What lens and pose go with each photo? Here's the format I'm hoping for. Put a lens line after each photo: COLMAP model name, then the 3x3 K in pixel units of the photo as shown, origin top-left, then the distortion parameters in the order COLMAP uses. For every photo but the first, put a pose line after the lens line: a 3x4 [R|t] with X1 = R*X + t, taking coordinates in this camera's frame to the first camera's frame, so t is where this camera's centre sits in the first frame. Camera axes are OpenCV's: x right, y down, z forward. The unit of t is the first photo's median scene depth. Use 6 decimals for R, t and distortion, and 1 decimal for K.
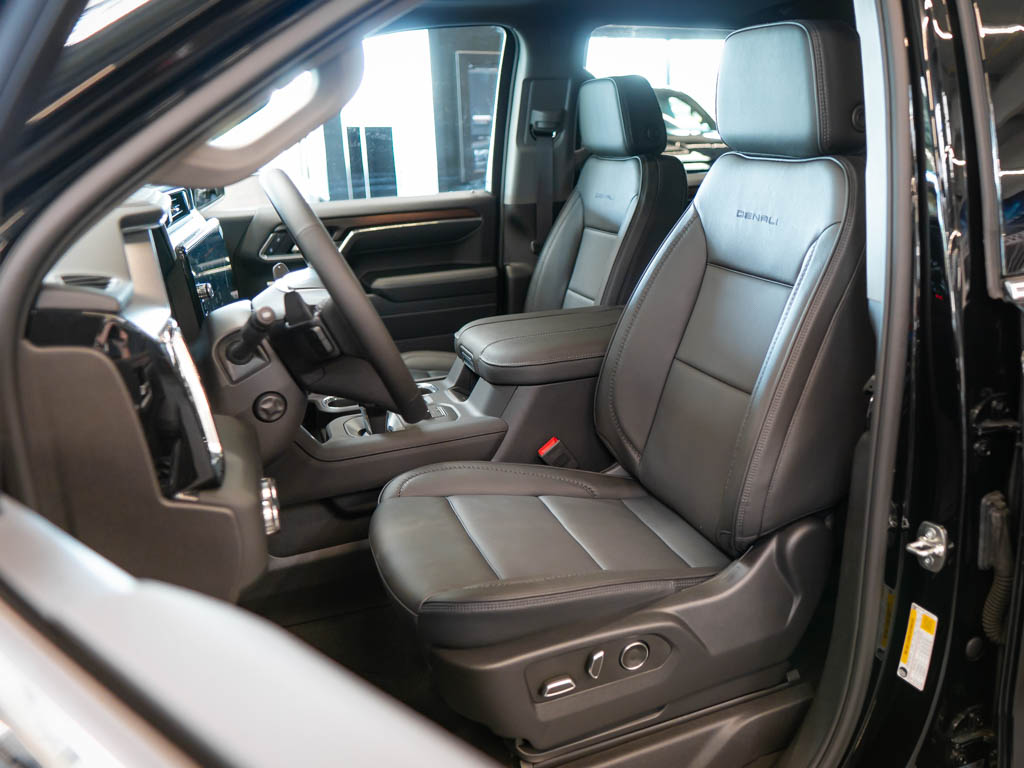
lens RADIAL K [[798.9, 0, 513.5], [0, 798.9, 375.6], [0, 0, 1]] dist [0.001583, -0.004483]
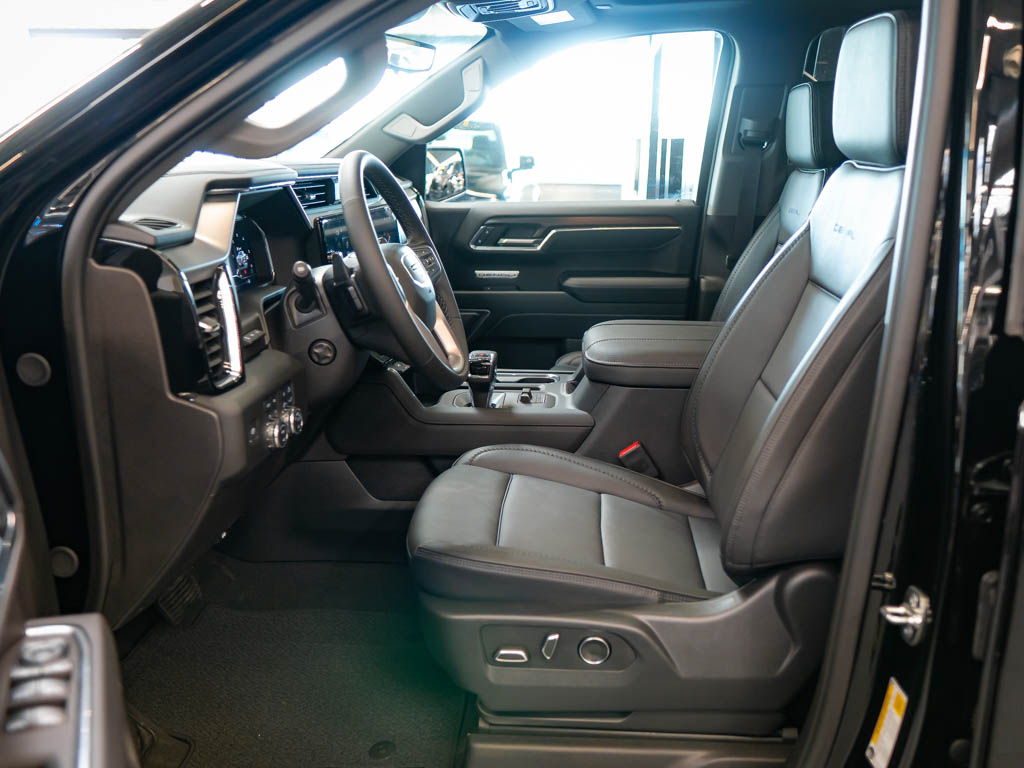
lens RADIAL K [[815.5, 0, 501.6], [0, 815.5, 390.4], [0, 0, 1]] dist [0.015911, -0.023934]
pose [[0.901154, 0.157063, -0.404045, 0.385137], [-0.159929, 0.986762, 0.026886, 0.018098], [0.402919, 0.040391, 0.914344, 0.001487]]
